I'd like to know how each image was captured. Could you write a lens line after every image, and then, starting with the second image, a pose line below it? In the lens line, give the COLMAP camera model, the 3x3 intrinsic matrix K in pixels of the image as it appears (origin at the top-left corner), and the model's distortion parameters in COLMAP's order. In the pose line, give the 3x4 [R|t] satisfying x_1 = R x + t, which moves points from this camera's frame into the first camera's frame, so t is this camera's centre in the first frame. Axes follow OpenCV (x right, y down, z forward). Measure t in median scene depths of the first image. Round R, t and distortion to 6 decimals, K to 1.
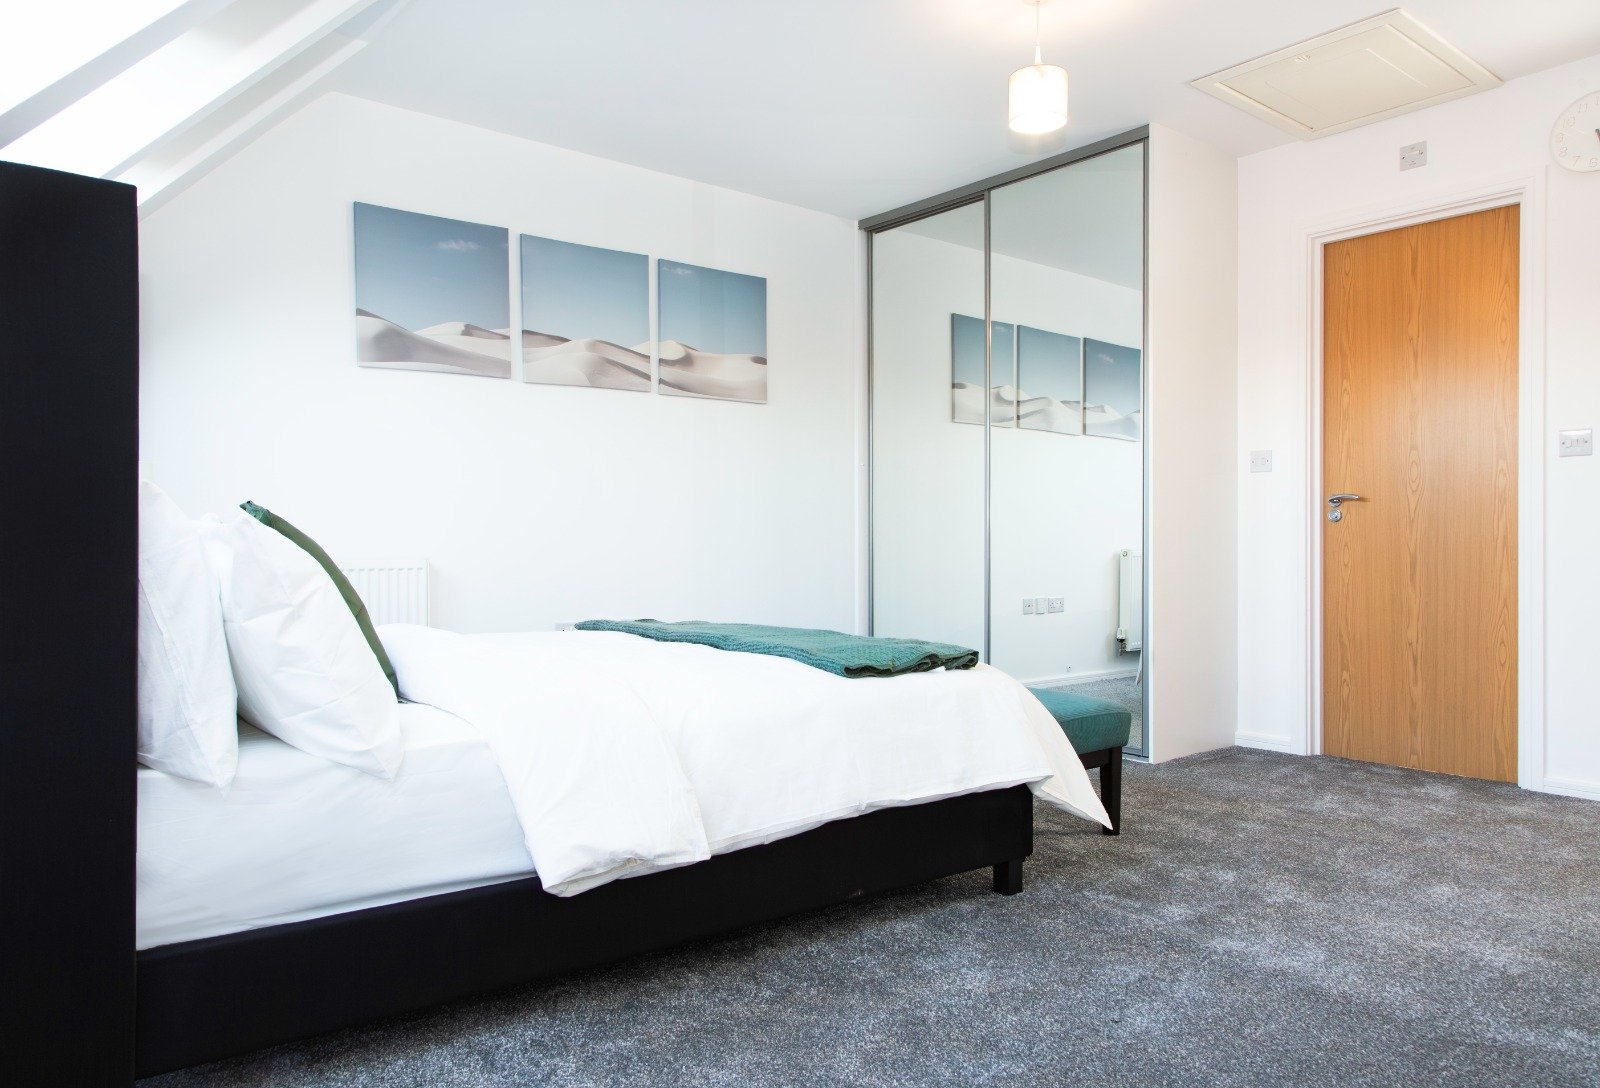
lens RADIAL K [[1056.1, 0, 800.0], [0, 1056.1, 544.0], [0, 0, 1]] dist [0.001844, 0.000371]
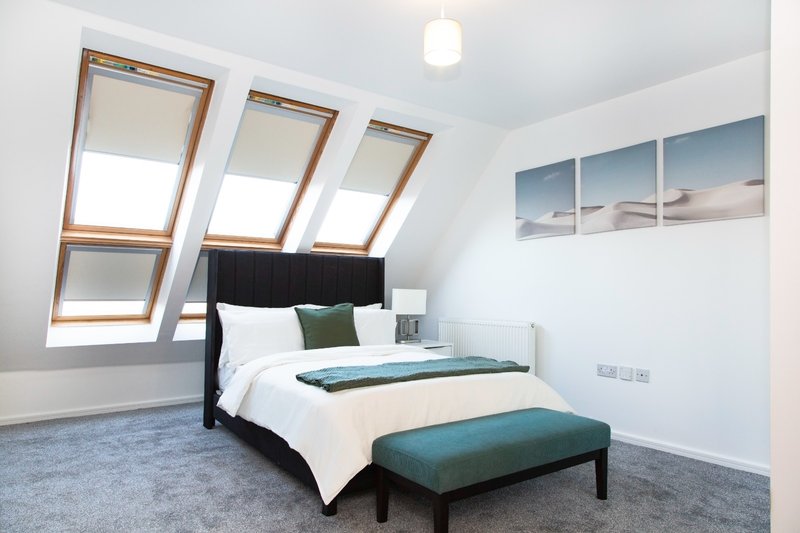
lens RADIAL K [[543.7, 0, 400.0], [0, 543.7, 266.5], [0, 0, 1]] dist [-0.000020, -0.000099]
pose [[-0.047534, -0.042680, -0.997957, 0.711951], [-0.011164, 0.999047, -0.042195, -0.048297], [0.998807, 0.009135, -0.047965, 0.696698]]
